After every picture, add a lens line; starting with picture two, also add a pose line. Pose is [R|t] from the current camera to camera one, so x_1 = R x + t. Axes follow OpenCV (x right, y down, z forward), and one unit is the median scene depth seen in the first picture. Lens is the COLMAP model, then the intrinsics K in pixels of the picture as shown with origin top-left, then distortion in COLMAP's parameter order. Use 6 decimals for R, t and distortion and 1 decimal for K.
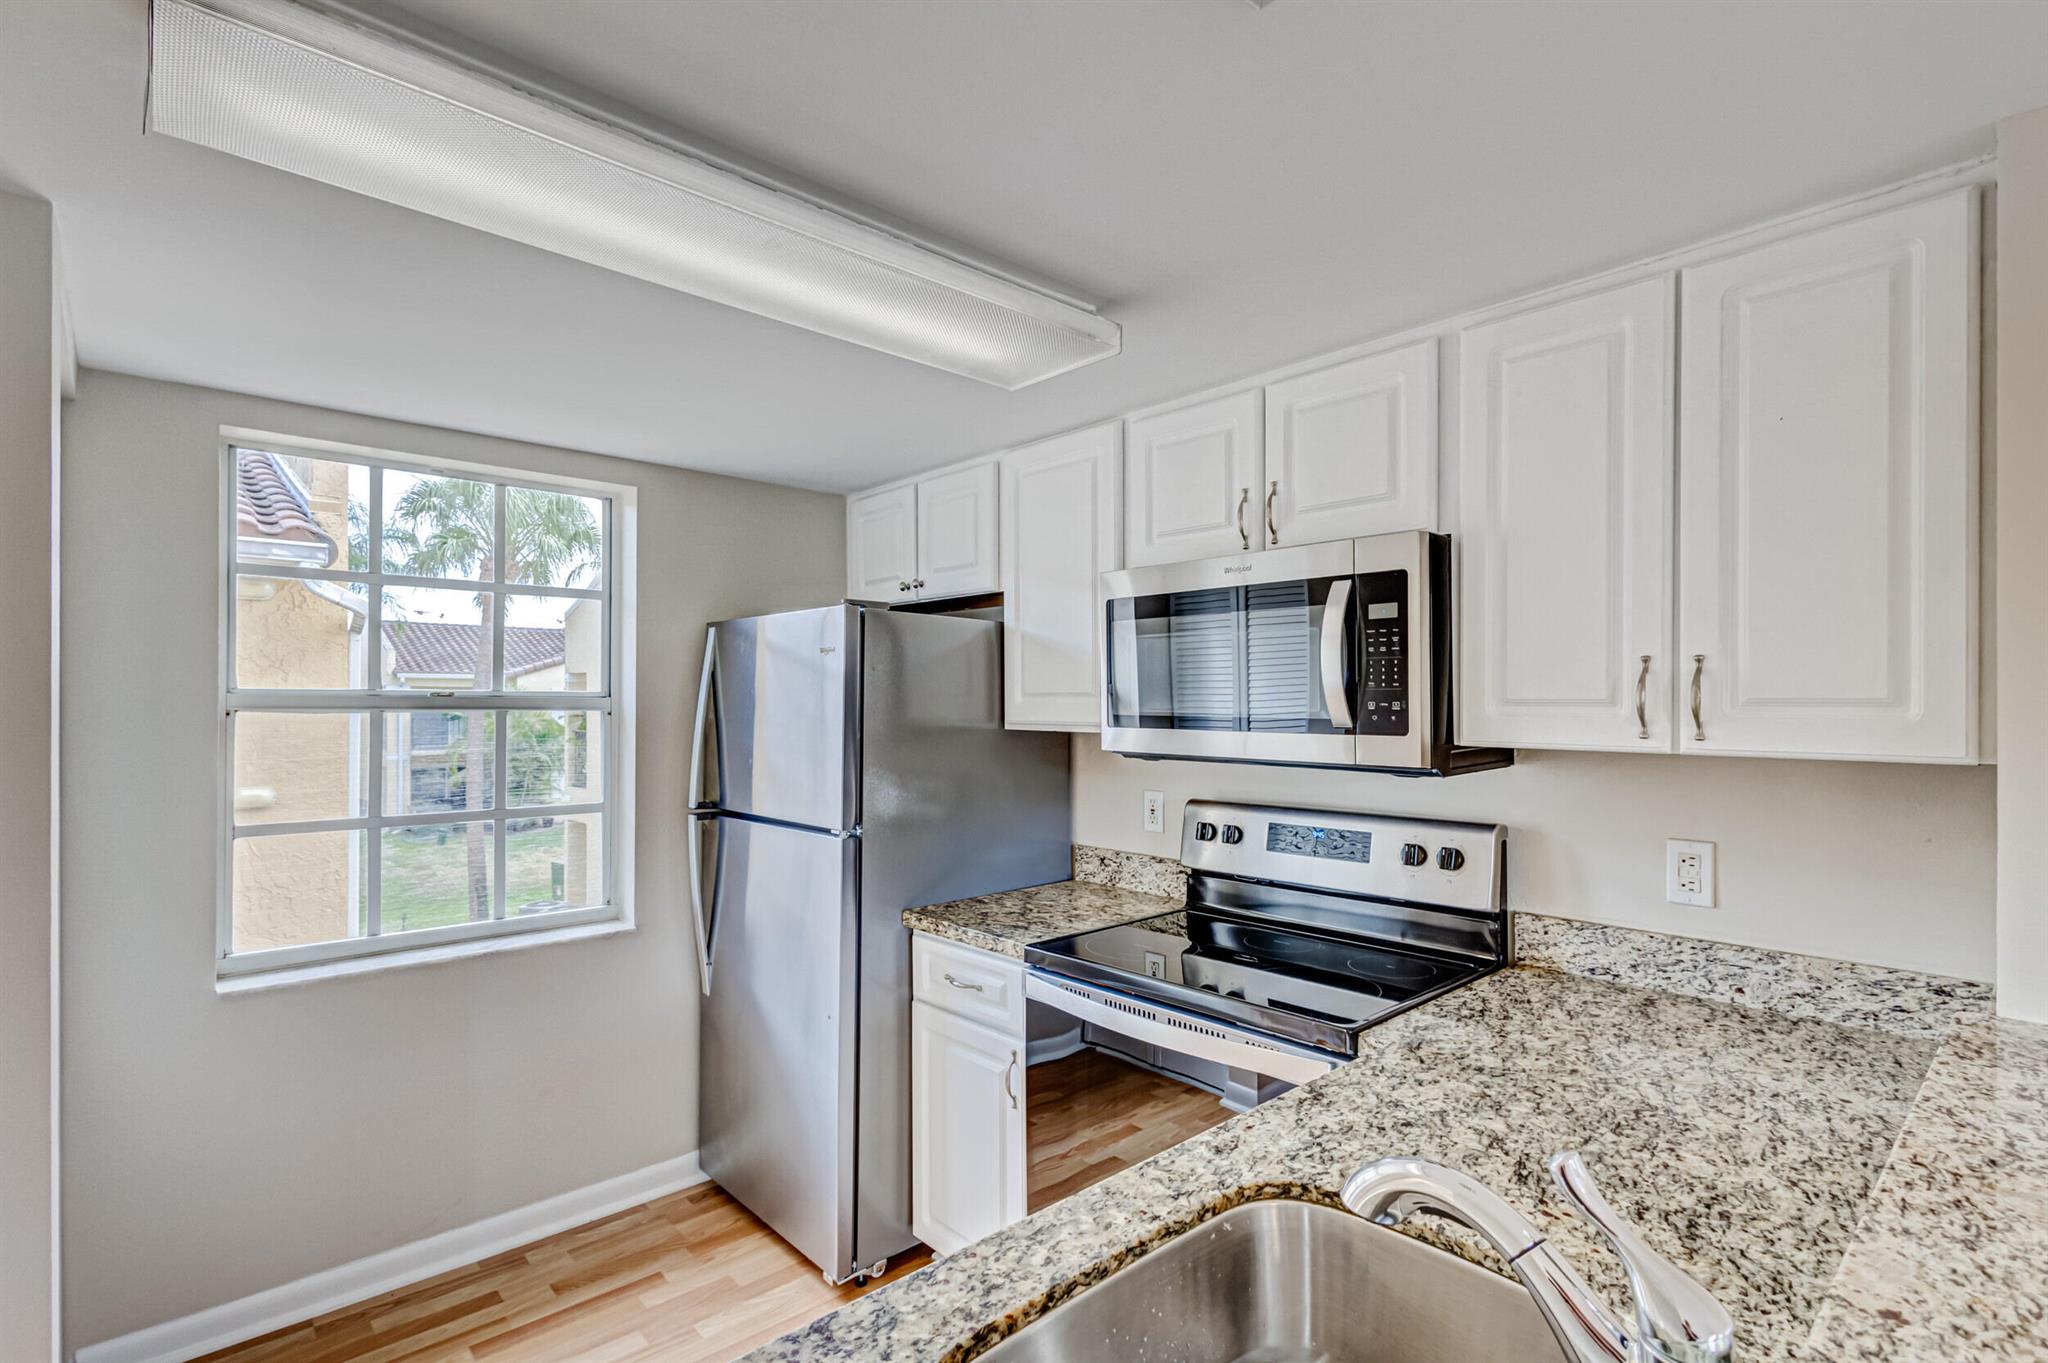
lens RADIAL K [[979.8, 0, 1027.7], [0, 979.8, 692.3], [0, 0, 1]] dist [-0.000829, -0.000382]
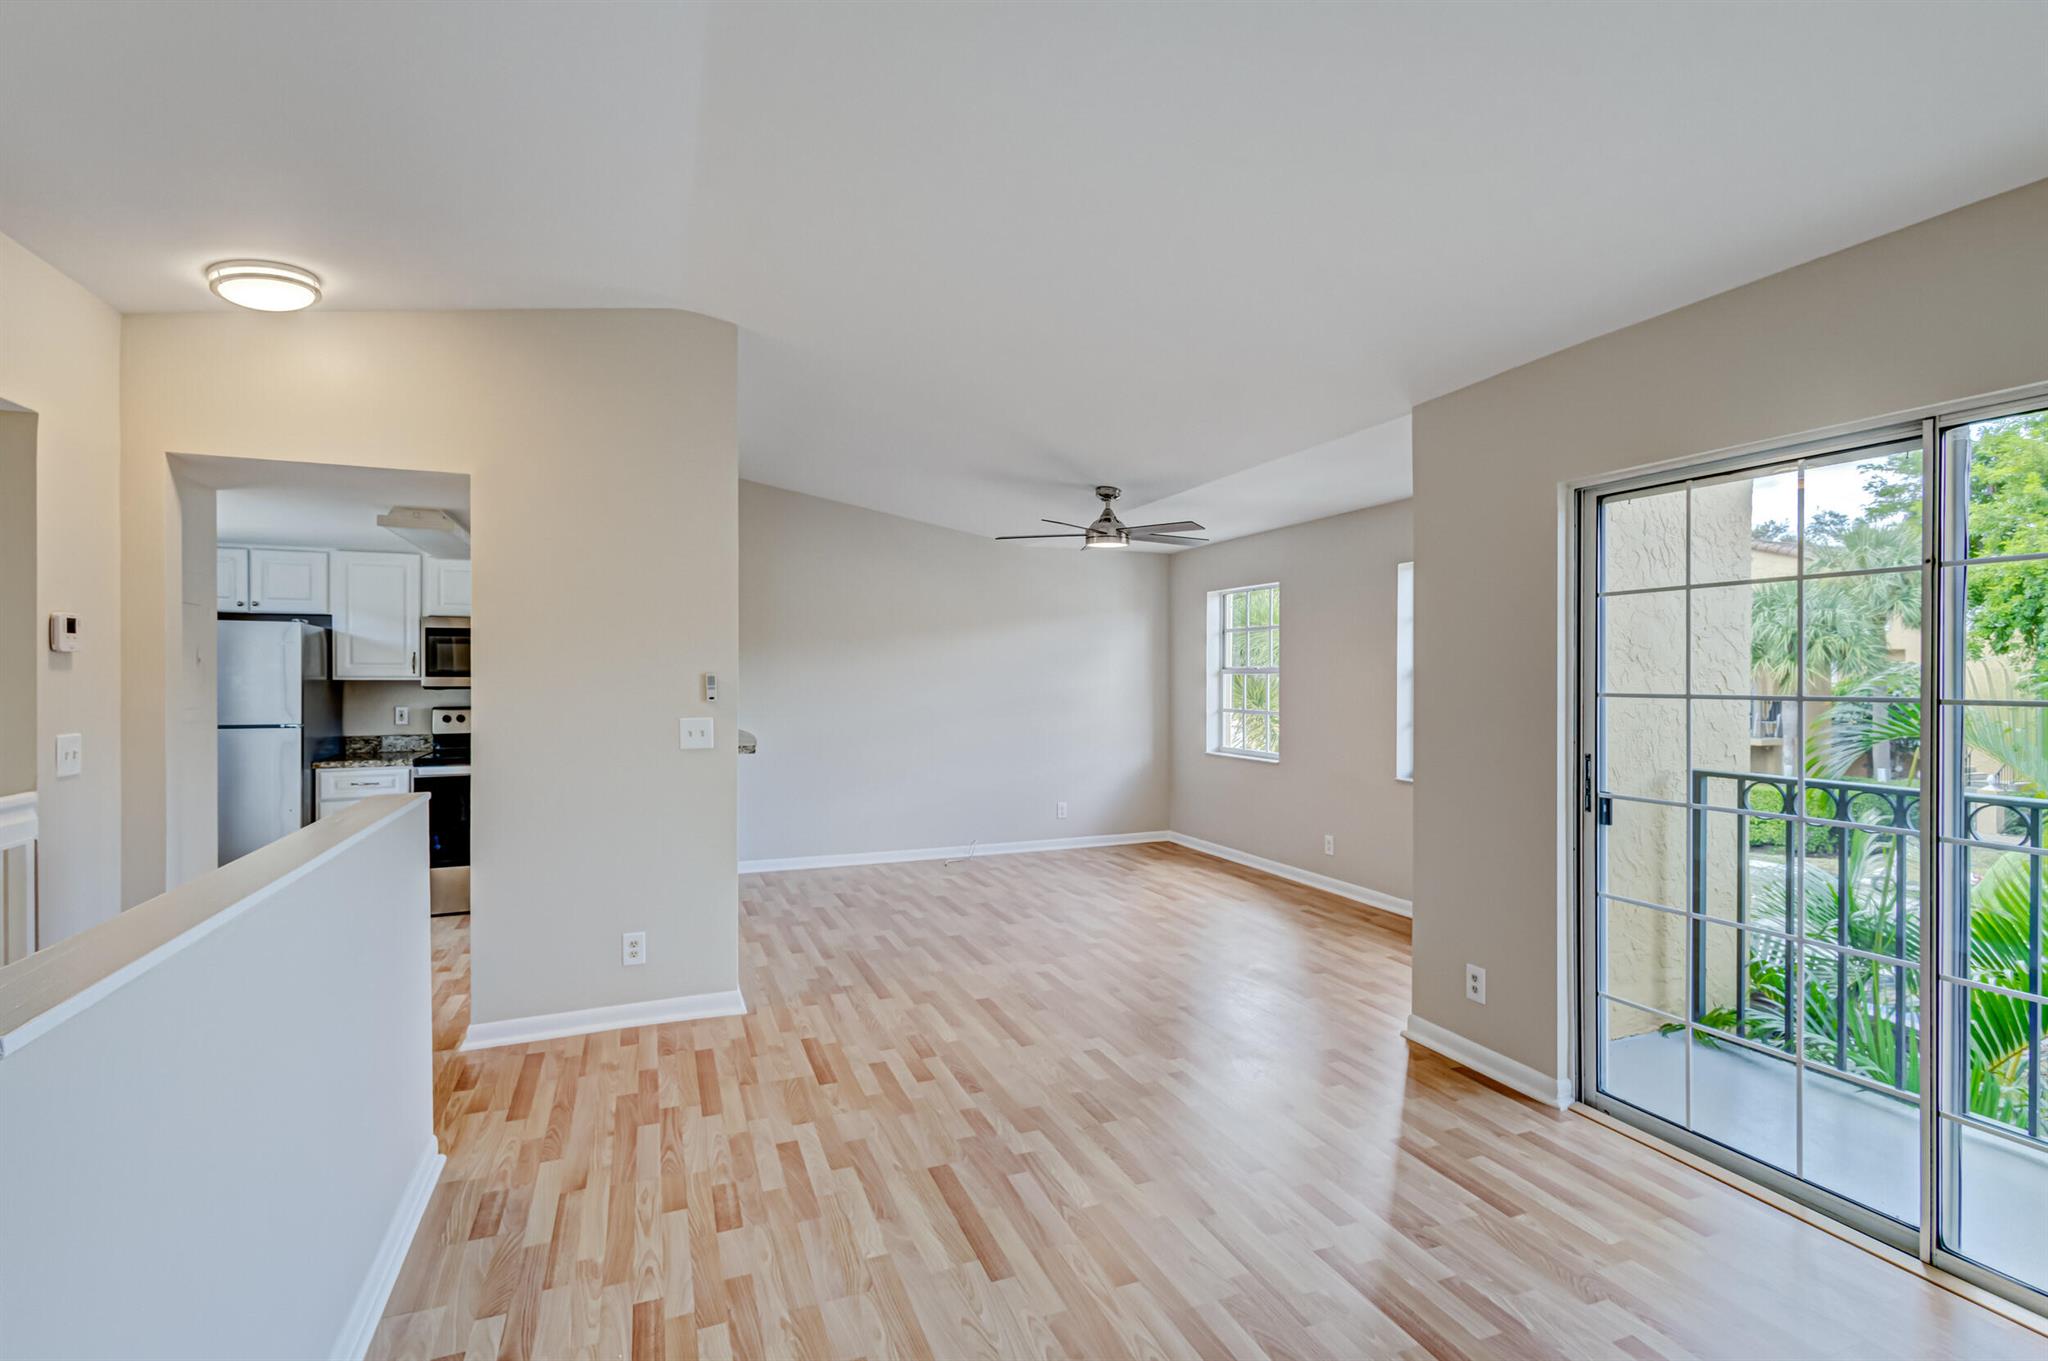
lens RADIAL K [[916.7, 0, 1024.0], [0, 916.7, 680.5], [0, 0, 1]] dist [0.000920, 0.000069]
pose [[0.314652, 0.002268, 0.949205, -2.168986], [-0.007263, 0.999974, 0.000018, 0.043642], [-0.949179, -0.006899, 0.314660, -1.575156]]
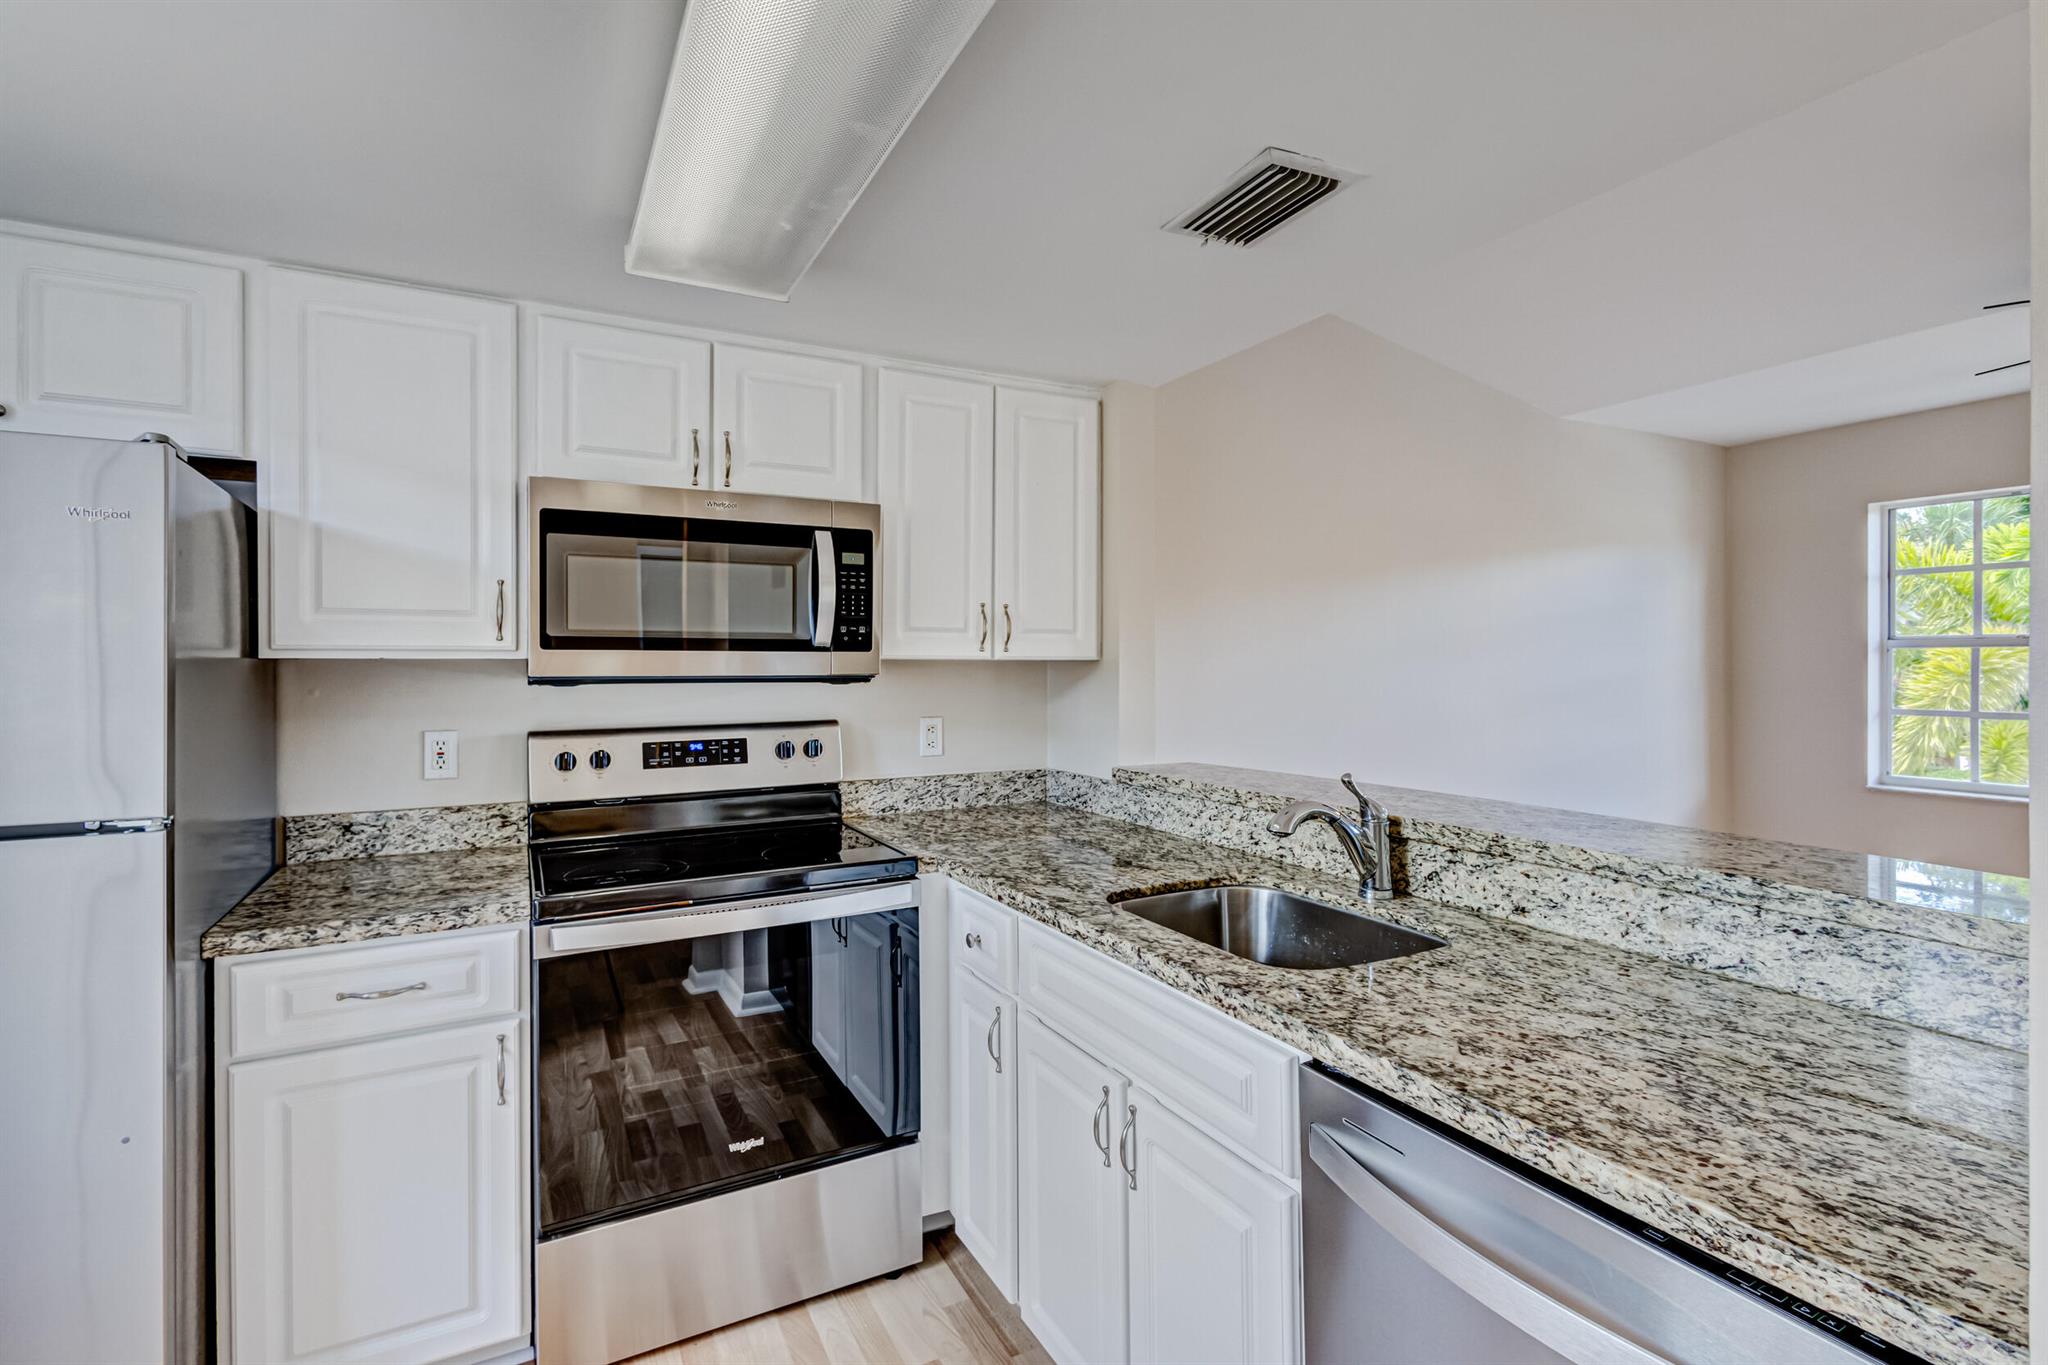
lens RADIAL K [[963.9, 0, 1028.8], [0, 963.9, 662.1], [0, 0, 1]] dist [0.000612, 0.000069]
pose [[0.229971, 0.002183, 0.973195, -0.861229], [-0.004029, 0.999991, -0.001291, 0.058858], [-0.973189, -0.003624, 0.229978, 0.459648]]
